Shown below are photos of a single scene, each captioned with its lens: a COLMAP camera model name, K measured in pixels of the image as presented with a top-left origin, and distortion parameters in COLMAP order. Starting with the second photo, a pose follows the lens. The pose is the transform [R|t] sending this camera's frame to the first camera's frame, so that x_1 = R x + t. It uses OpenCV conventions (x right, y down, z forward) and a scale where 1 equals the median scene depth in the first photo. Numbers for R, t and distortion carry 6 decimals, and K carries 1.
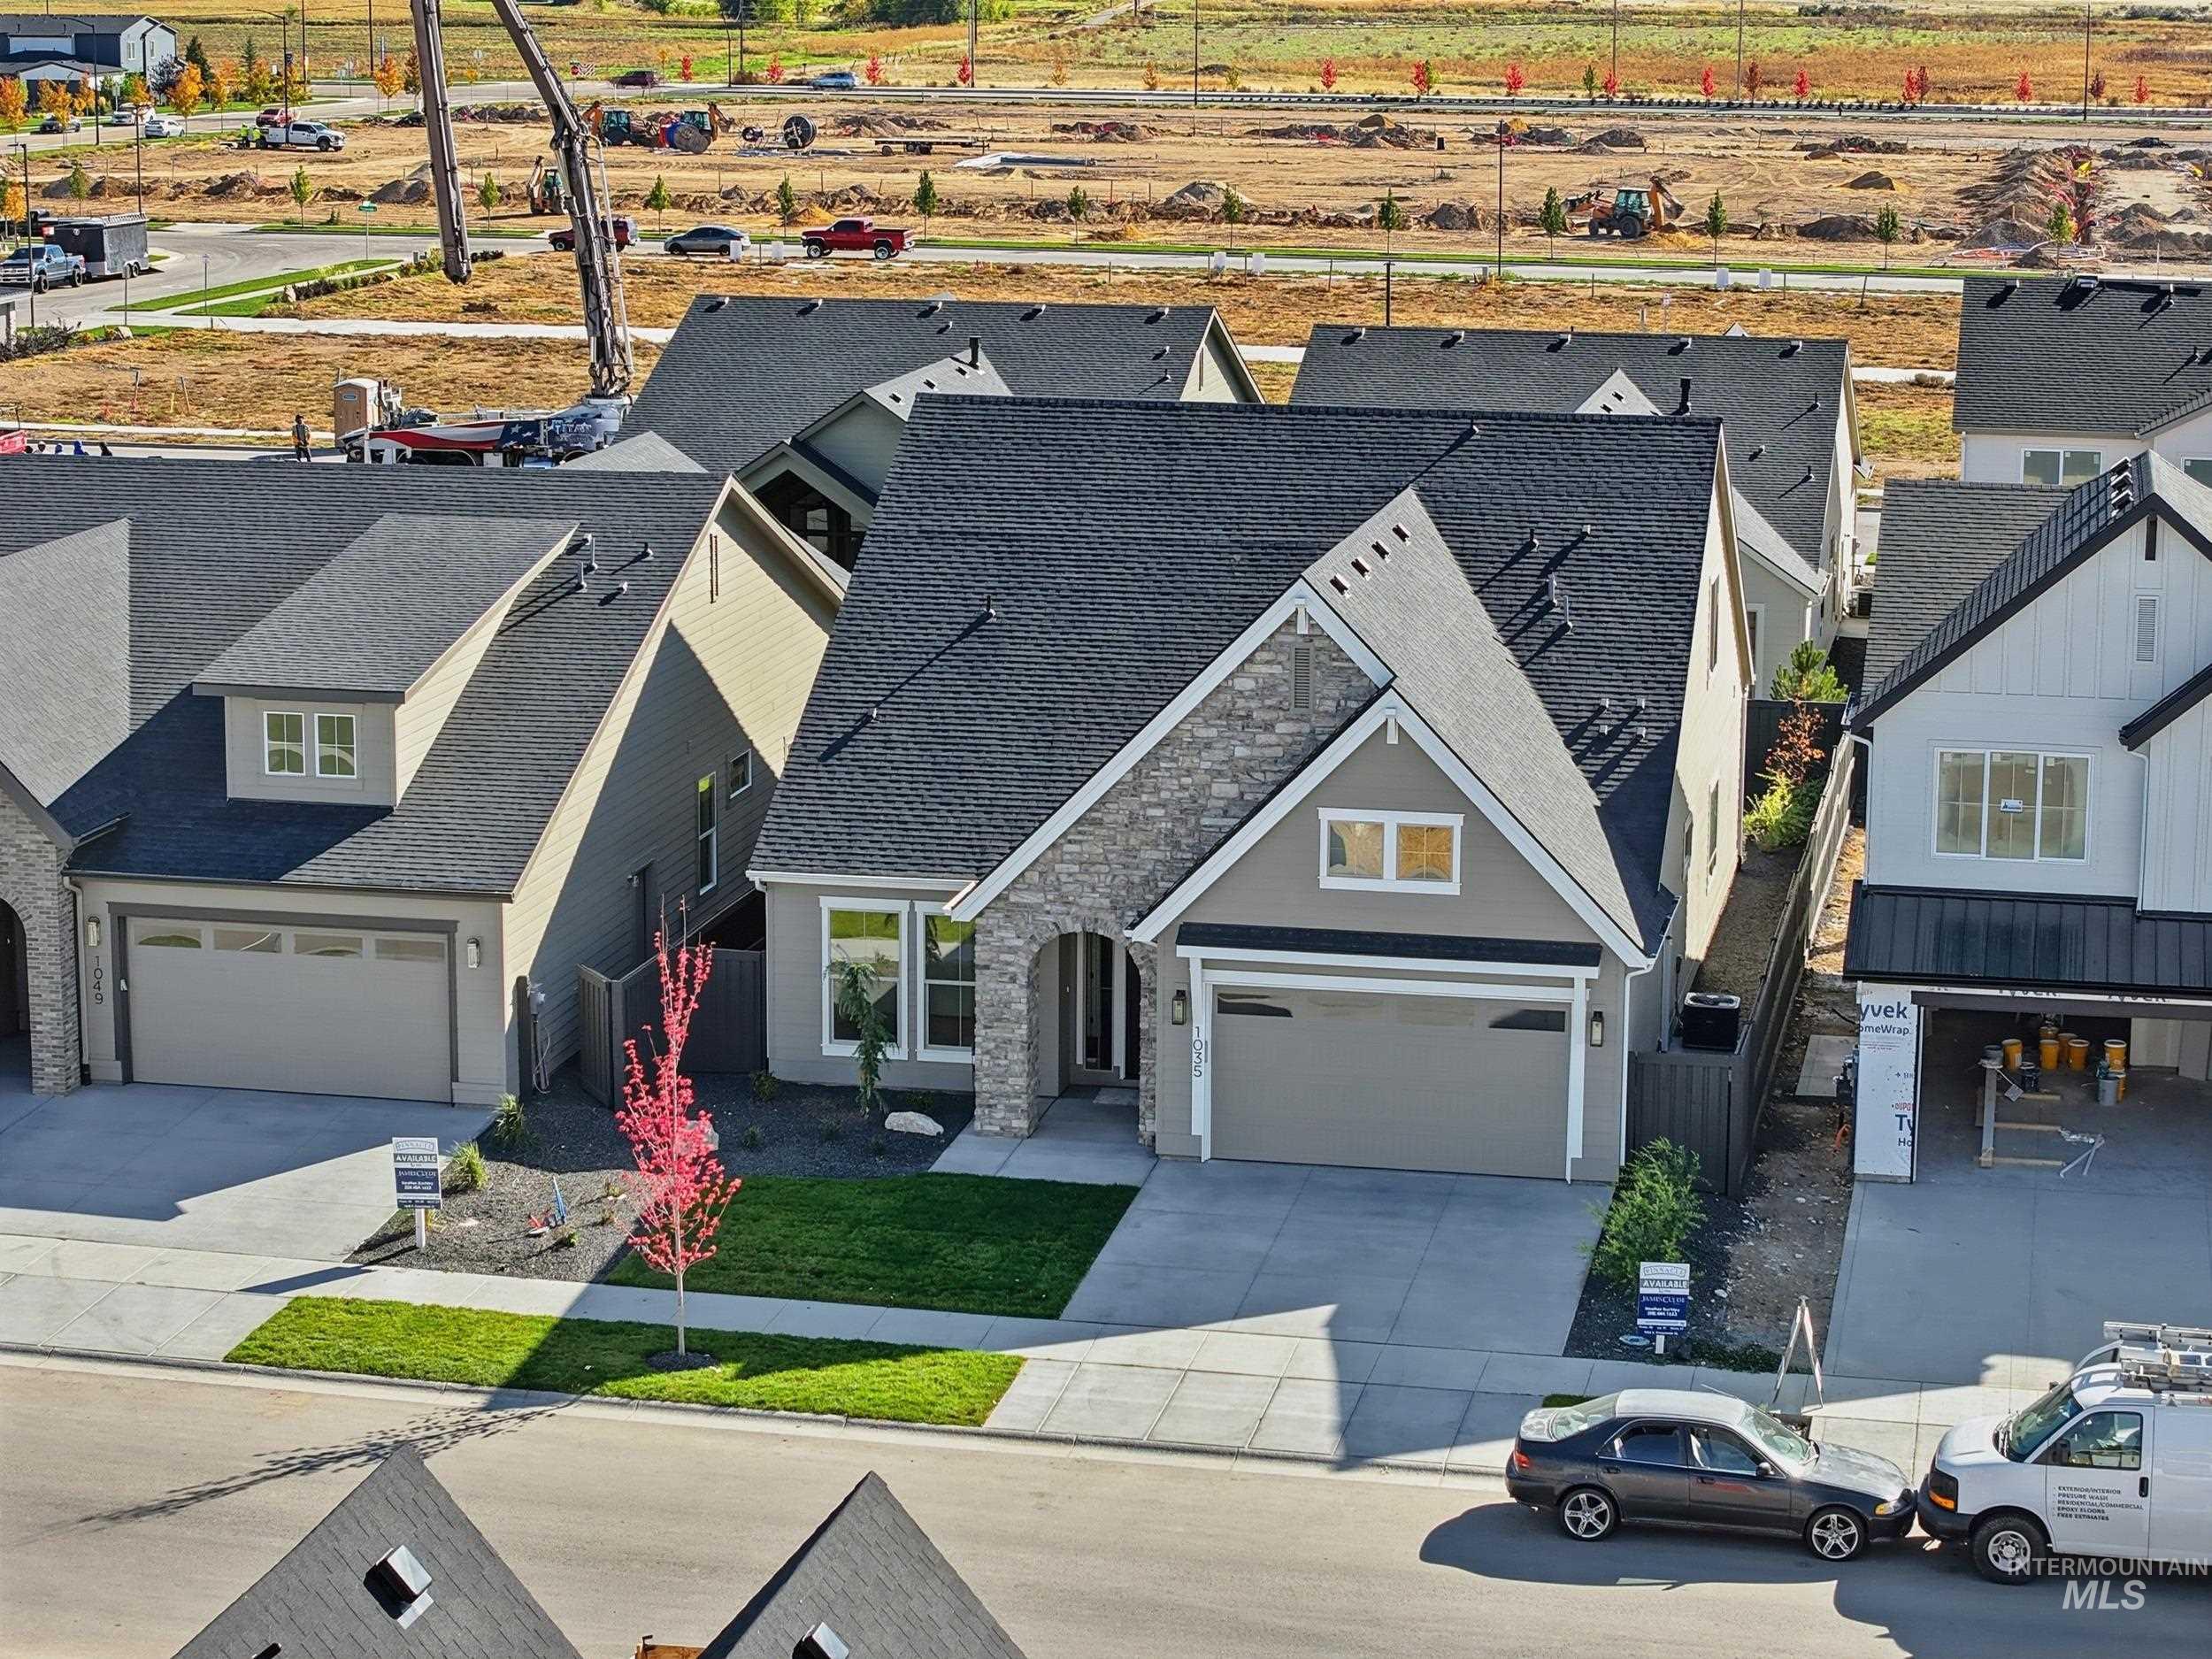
lens RADIAL K [[4514.3, 0, 1105.3], [0, 4514.3, 830.2], [0, 0, 1]] dist [0.030720, 0.000000]
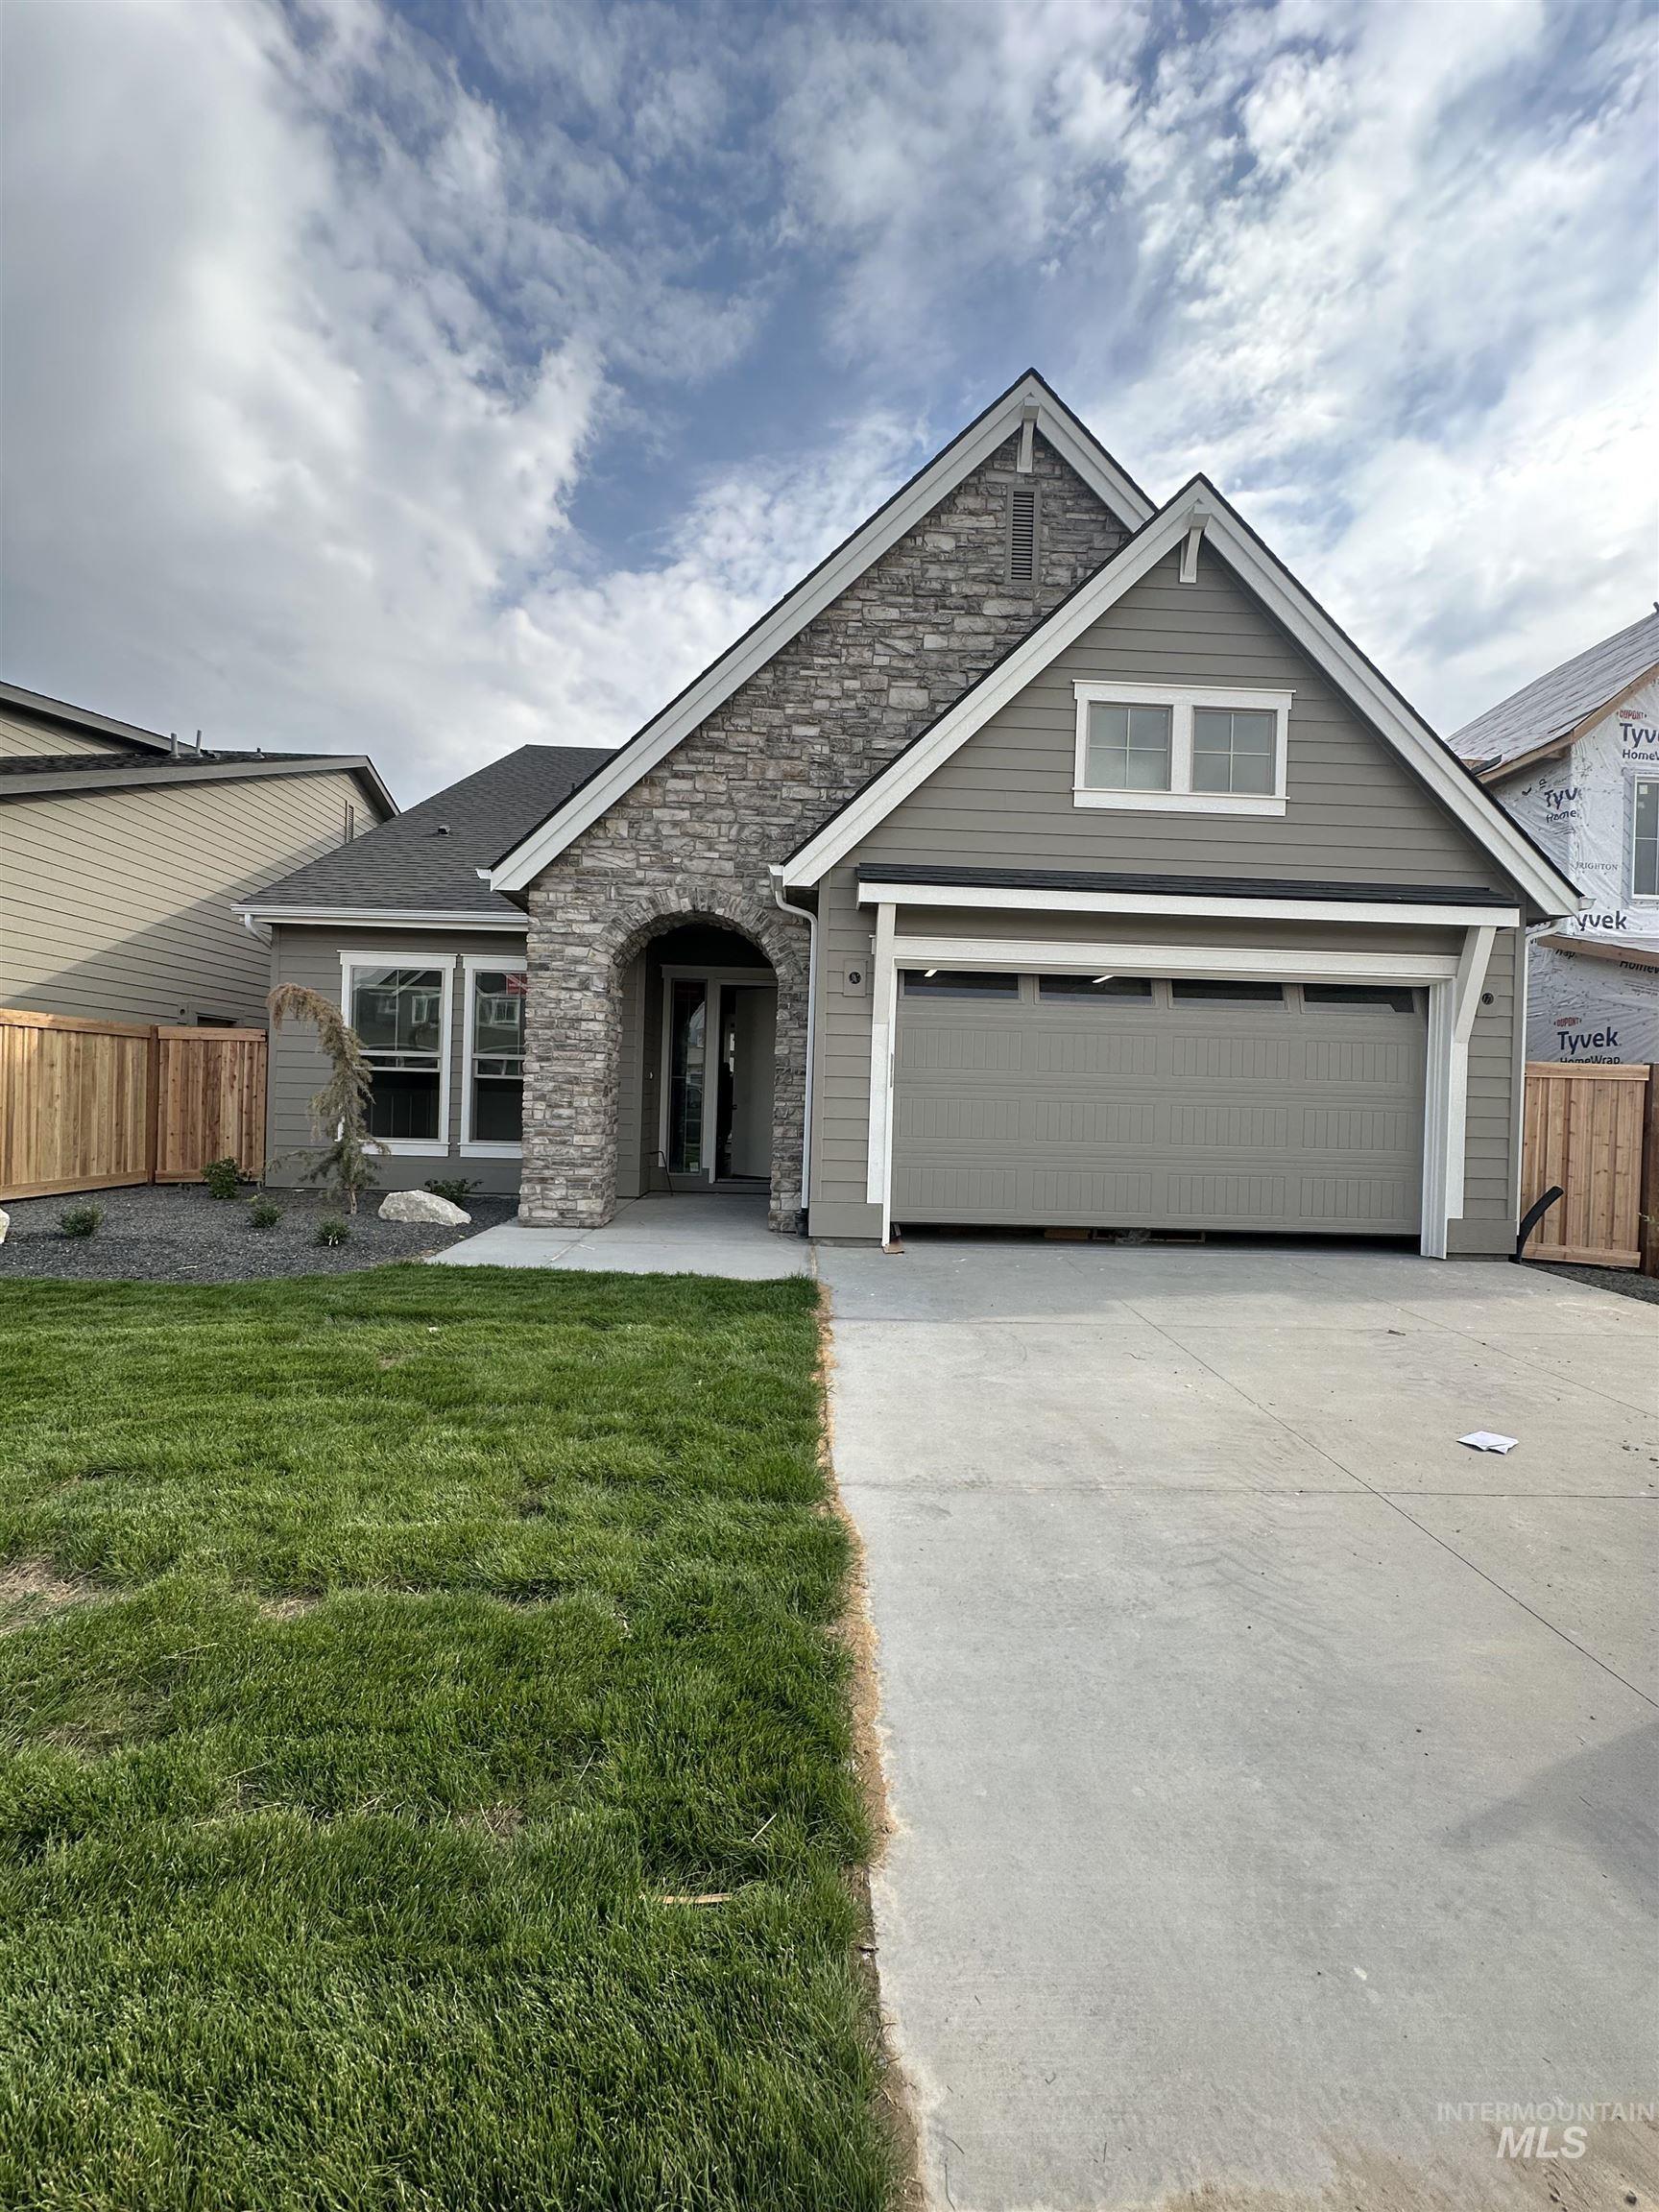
lens RADIAL K [[883.8, 0, 828.5], [0, 883.8, 1103.3], [0, 0, 1]] dist [-0.000988, 0.000005]
pose [[0.970852, 0.021142, 0.238744, -0.016376], [0.023377, 0.983000, -0.182109, 0.076137], [-0.238536, 0.182382, 0.953854, 0.878222]]
